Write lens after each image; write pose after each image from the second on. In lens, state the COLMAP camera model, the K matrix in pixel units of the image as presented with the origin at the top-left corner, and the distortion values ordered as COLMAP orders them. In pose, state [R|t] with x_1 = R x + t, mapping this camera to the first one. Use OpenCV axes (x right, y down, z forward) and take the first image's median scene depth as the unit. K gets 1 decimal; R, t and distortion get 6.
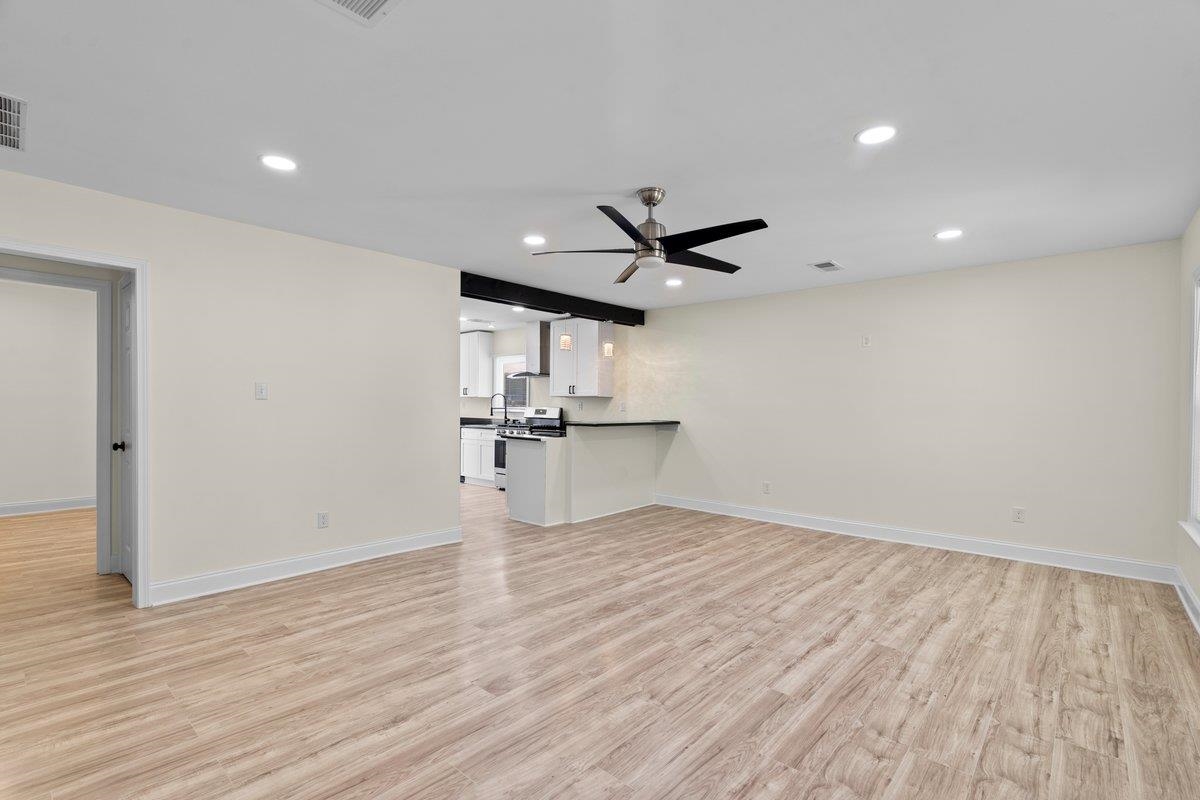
lens RADIAL K [[545.3, 0, 597.4], [0, 545.3, 408.0], [0, 0, 1]] dist [-0.003426, 0.001864]
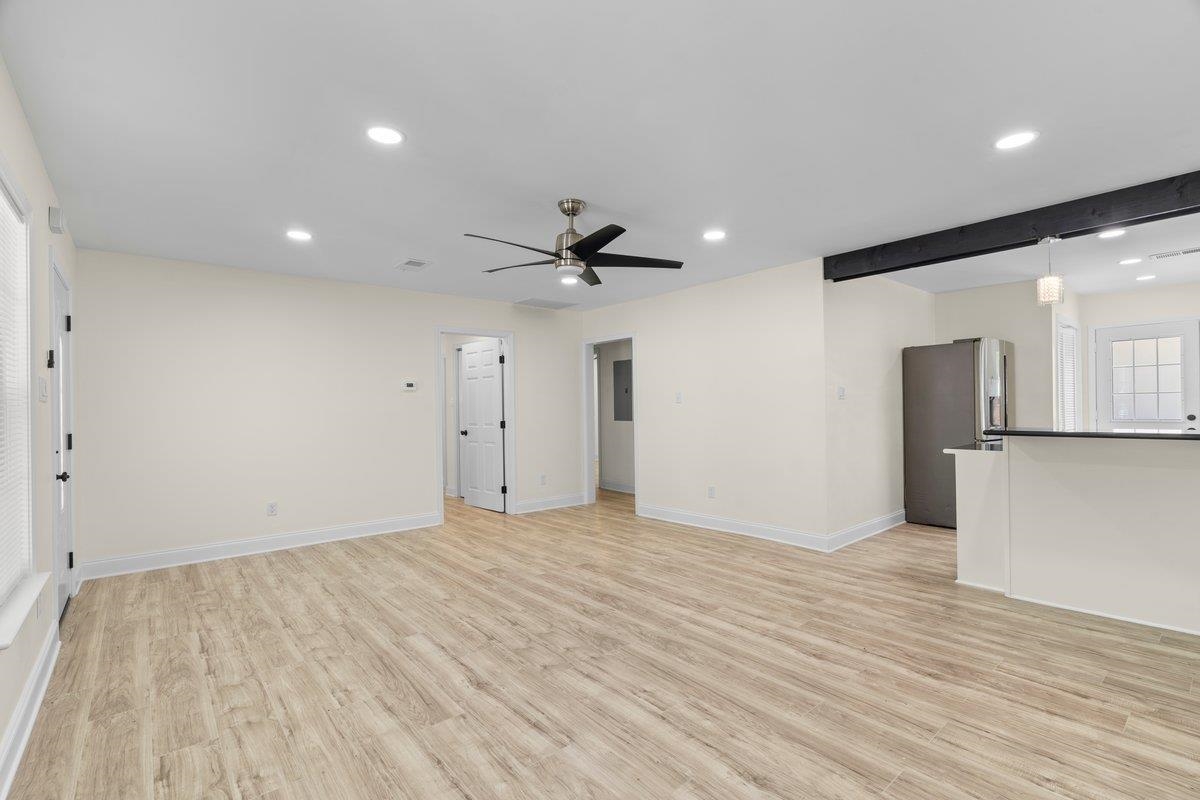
lens RADIAL K [[545.3, 0, 597.1], [0, 545.3, 400.3], [0, 0, 1]] dist [-0.003426, 0.001864]
pose [[-0.142057, -0.022257, -0.989608, 1.120884], [0.012436, 0.999628, -0.024267, 0.012174], [0.989780, -0.015754, -0.141728, 1.181371]]
